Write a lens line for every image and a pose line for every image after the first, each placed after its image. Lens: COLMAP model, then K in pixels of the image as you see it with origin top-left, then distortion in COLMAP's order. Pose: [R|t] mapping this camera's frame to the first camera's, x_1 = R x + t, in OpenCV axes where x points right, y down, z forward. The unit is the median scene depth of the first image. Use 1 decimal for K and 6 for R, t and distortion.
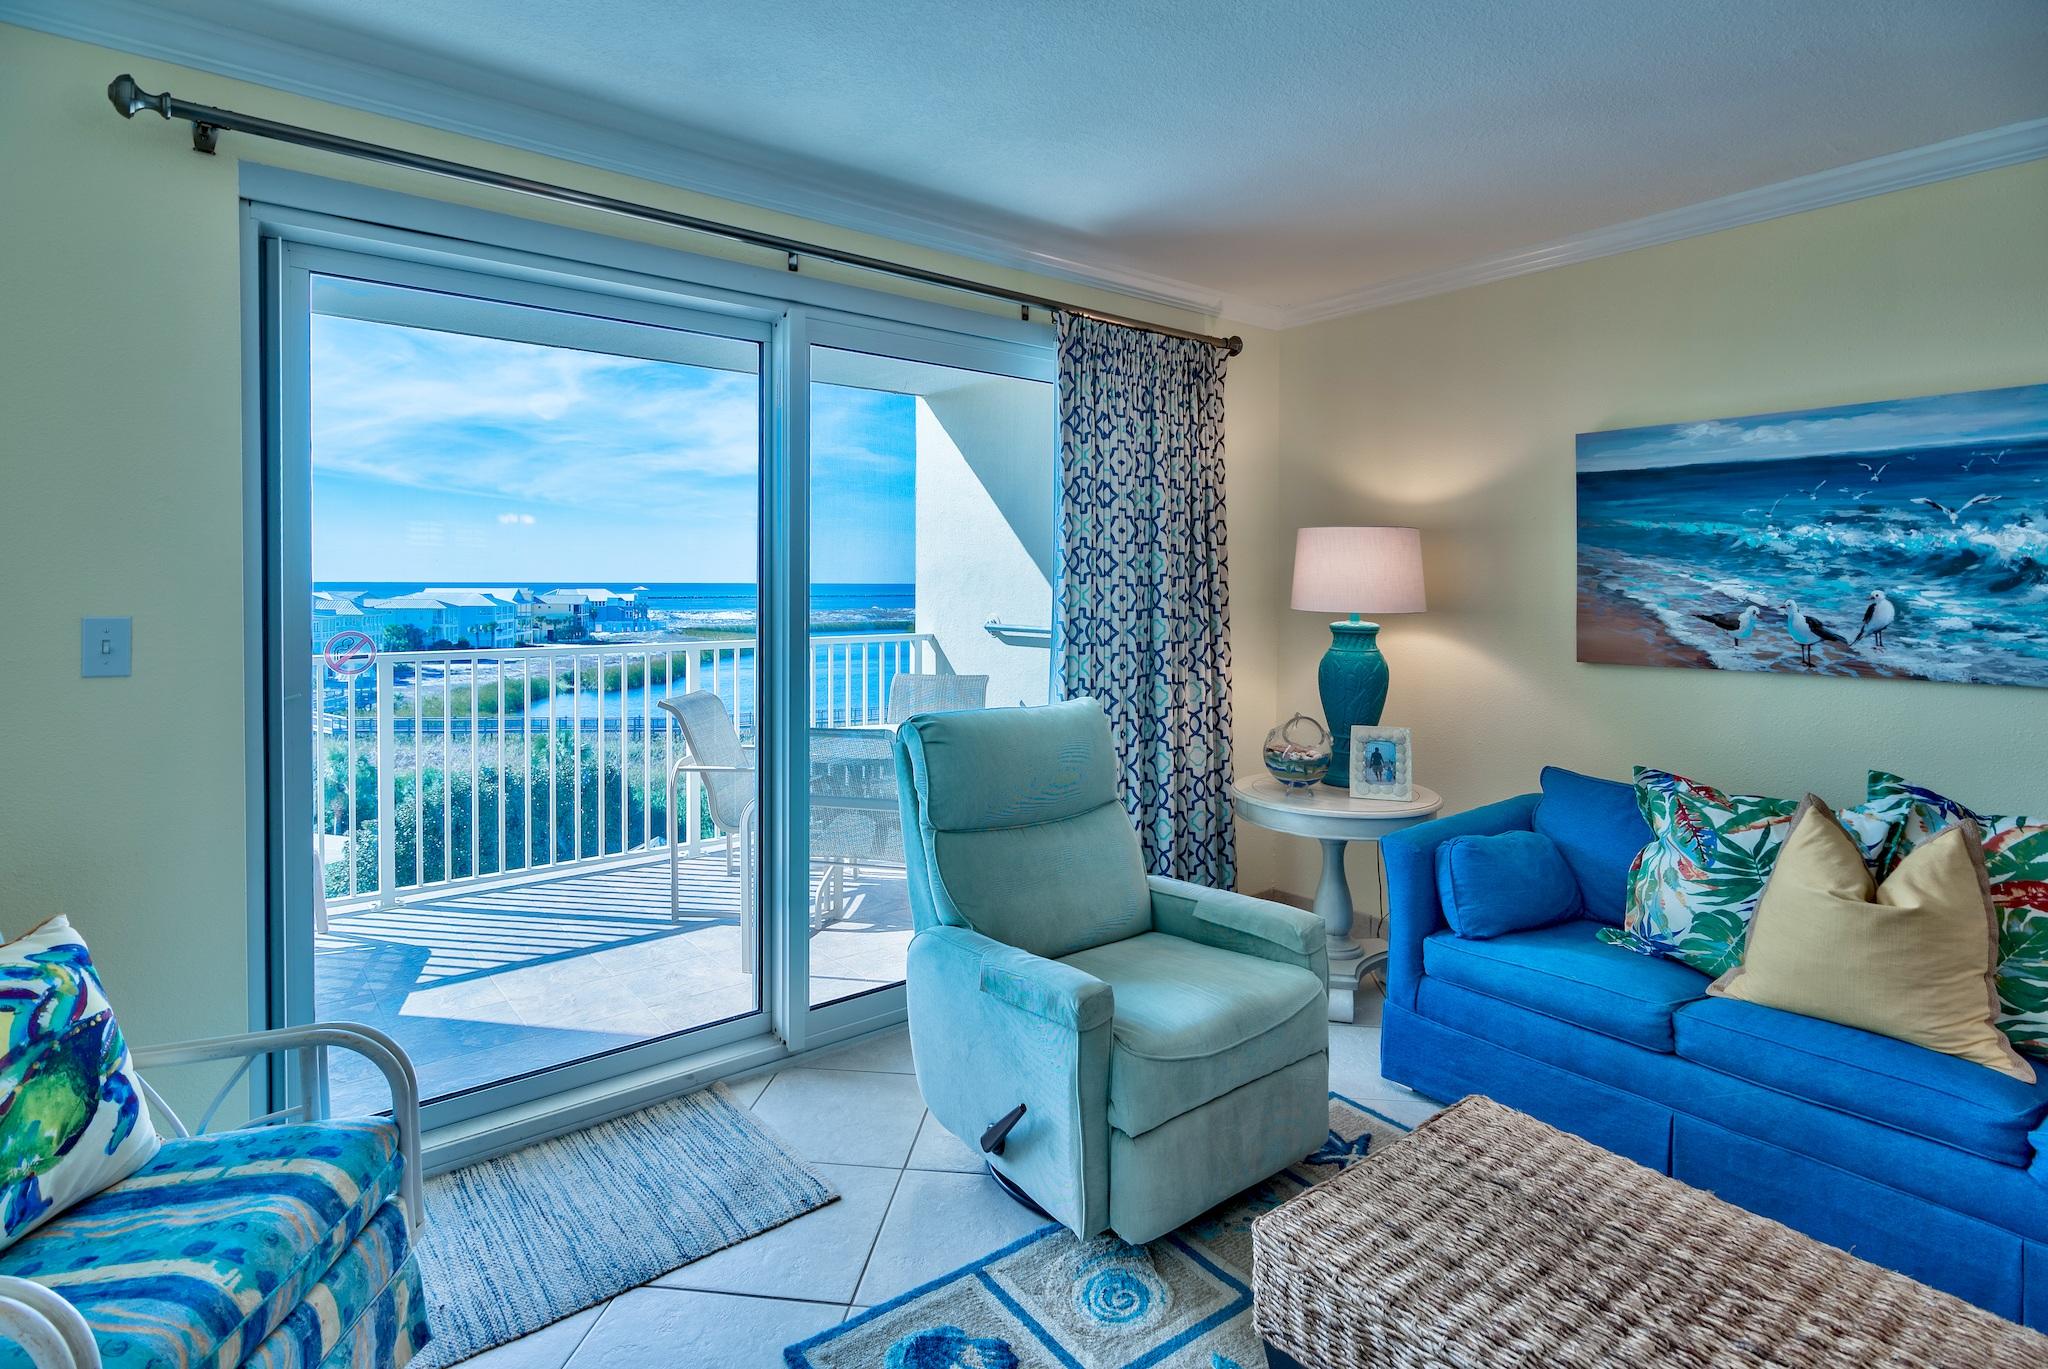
lens RADIAL K [[1047.0, 0, 1067.8], [0, 1047.0, 589.0], [0, 0, 1]] dist [-0.004625, -0.002253]
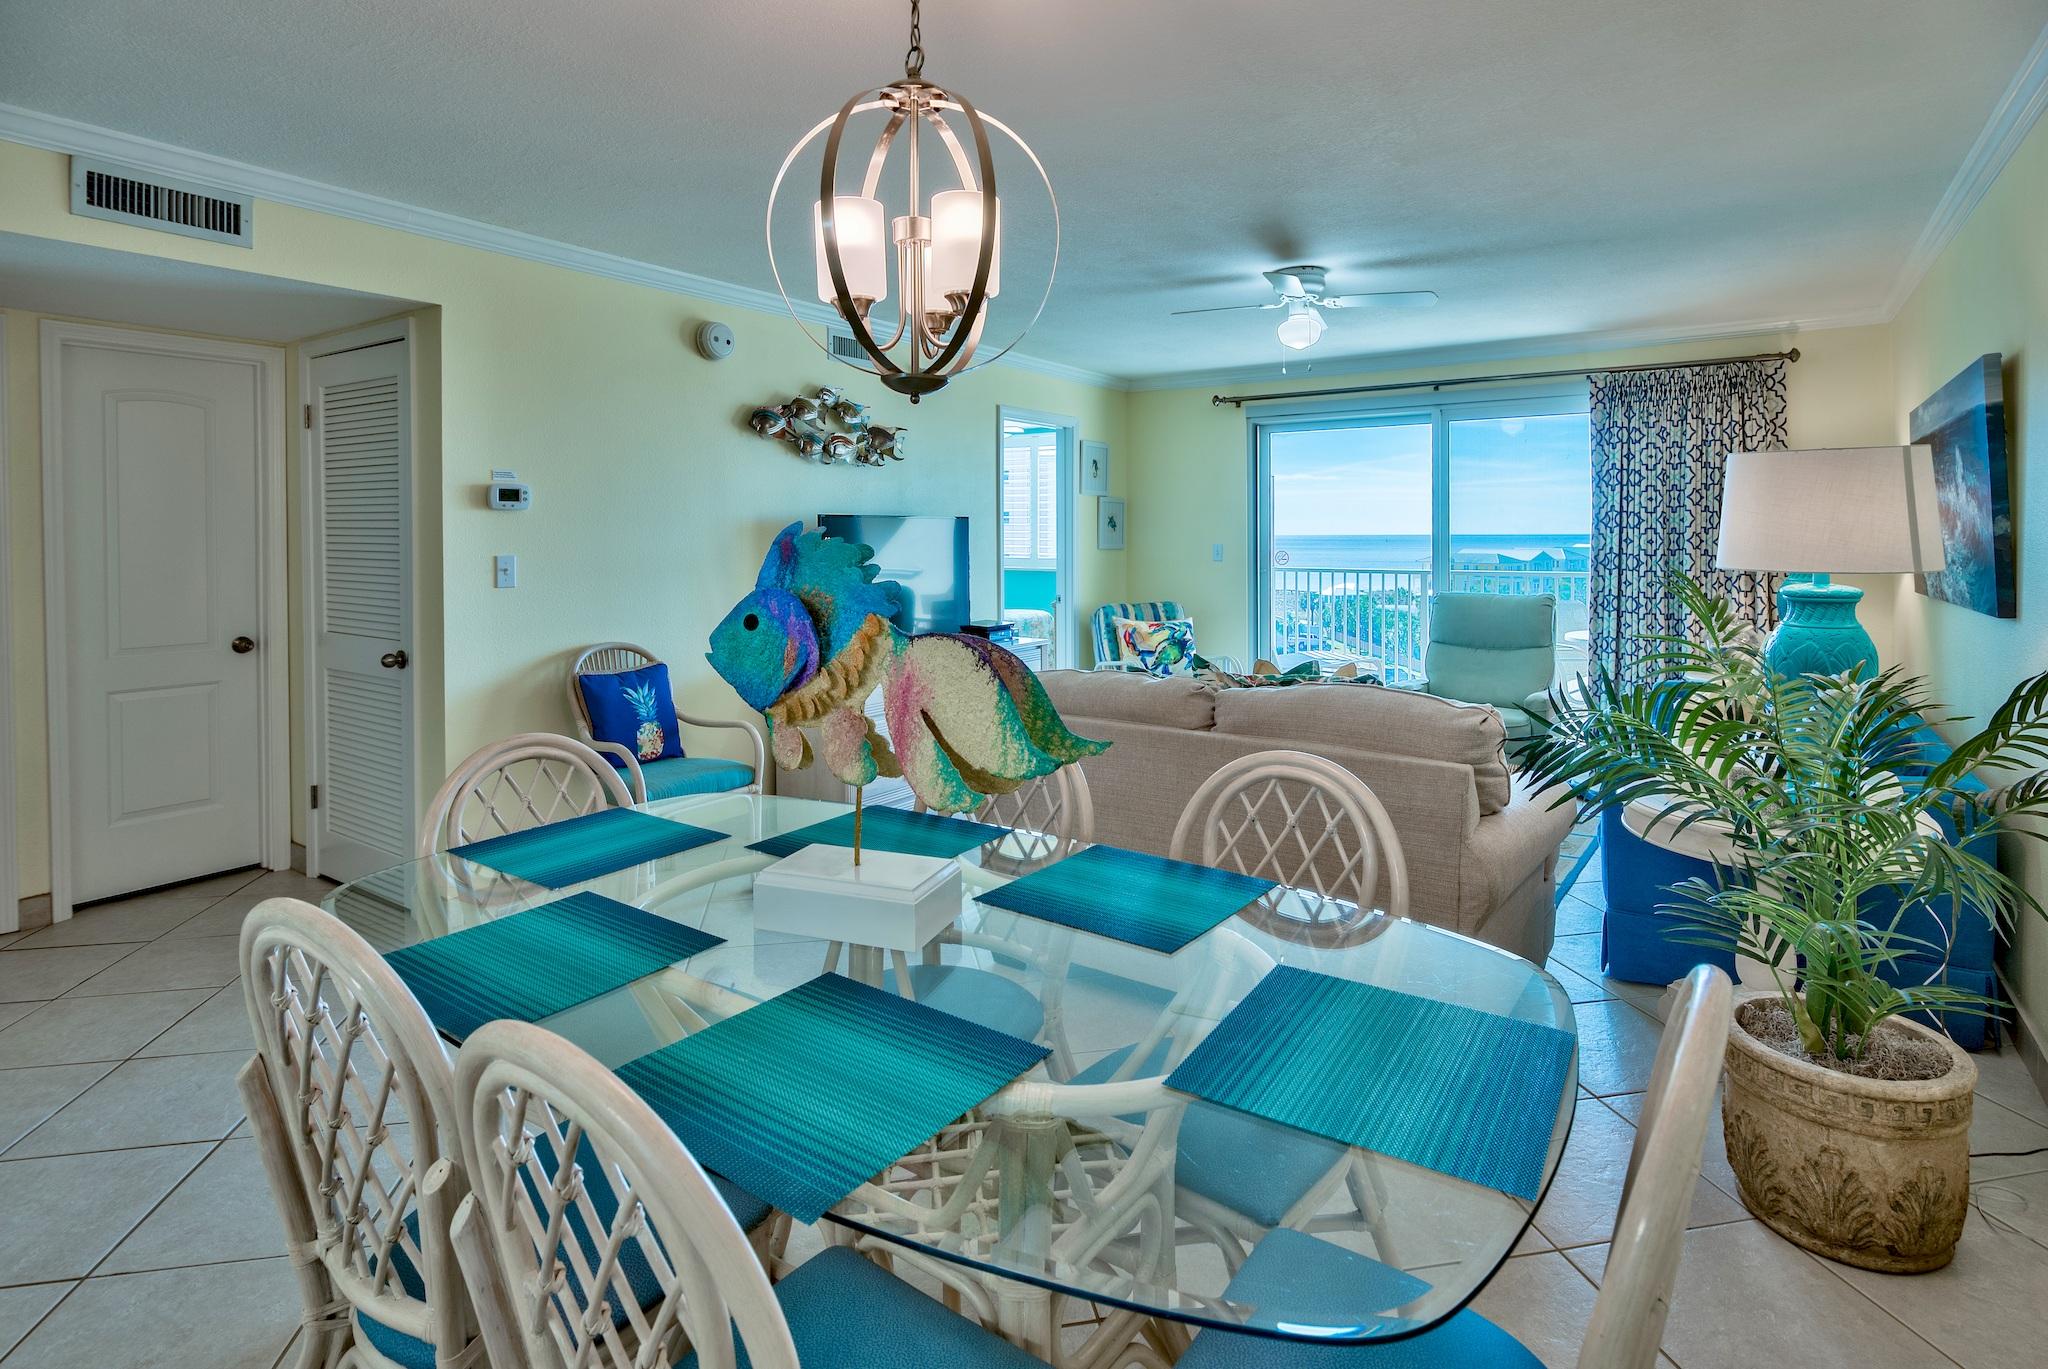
lens RADIAL K [[1047.0, 0, 994.0], [0, 1047.0, 548.8], [0, 0, 1]] dist [-0.004625, -0.002253]
pose [[0.256854, 0.007985, -0.966417, 1.771950], [-0.002348, 0.999968, 0.007638, 0.012674], [0.966447, 0.000307, 0.256864, -0.501766]]
